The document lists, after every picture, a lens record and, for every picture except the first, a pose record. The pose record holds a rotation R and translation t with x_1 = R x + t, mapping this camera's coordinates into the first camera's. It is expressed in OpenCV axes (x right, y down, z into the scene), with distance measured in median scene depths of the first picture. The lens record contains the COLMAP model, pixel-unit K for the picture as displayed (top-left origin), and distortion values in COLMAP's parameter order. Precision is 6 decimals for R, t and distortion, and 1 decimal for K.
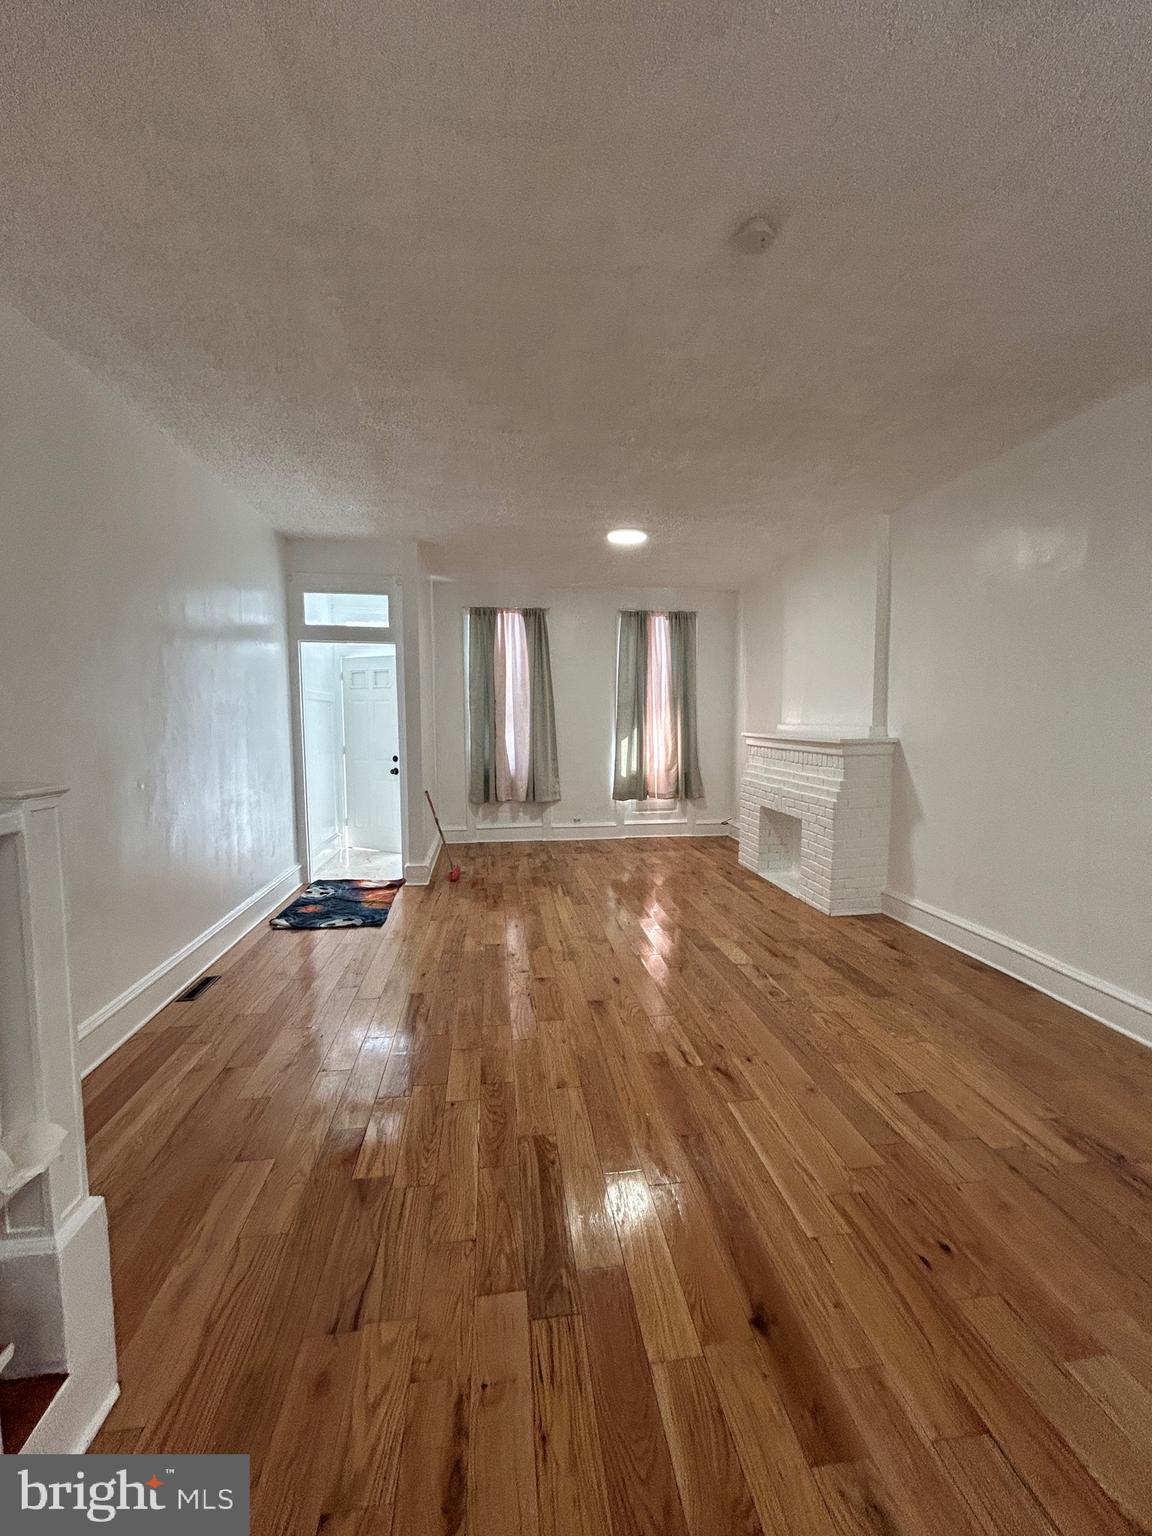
lens RADIAL K [[624.0, 0, 577.7], [0, 624.0, 766.5], [0, 0, 1]] dist [-0.002368, 0.000157]
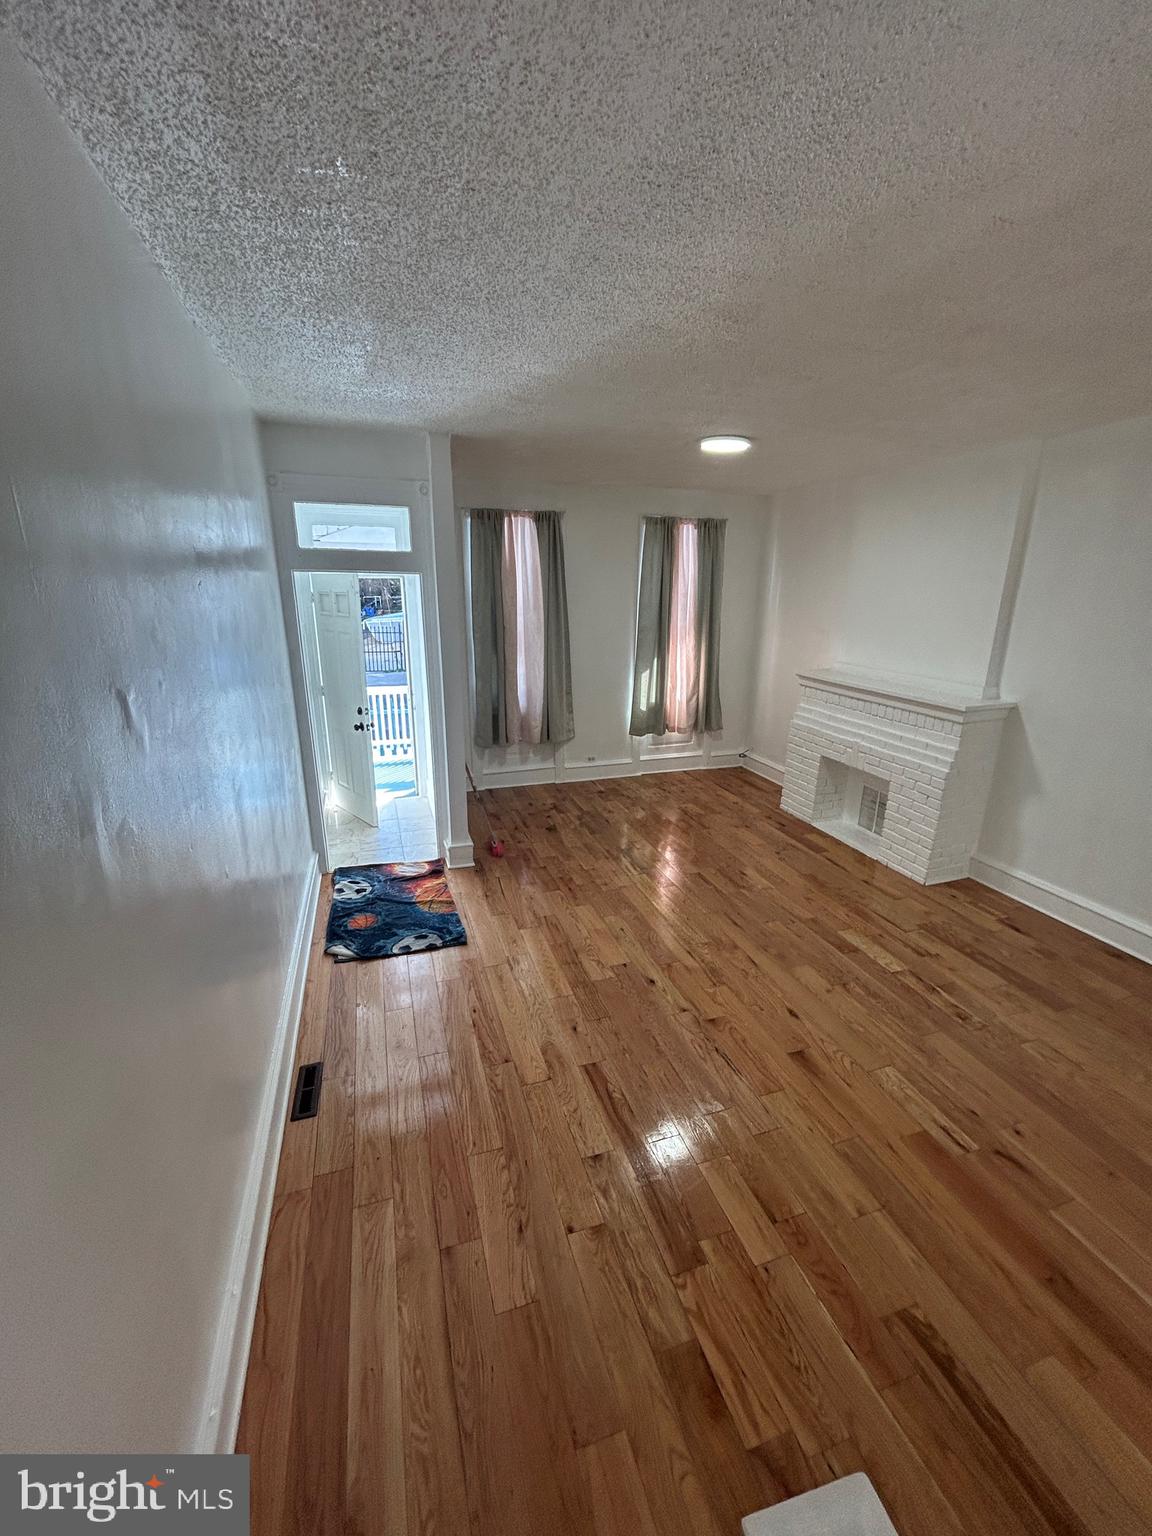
lens RADIAL K [[624.0, 0, 577.5], [0, 624.0, 768.0], [0, 0, 1]] dist [-0.002368, 0.000157]
pose [[0.983861, -0.040532, 0.174285, -0.307800], [0.003783, 0.978501, 0.206206, -0.150621], [-0.178896, -0.202219, 0.962862, 0.213366]]
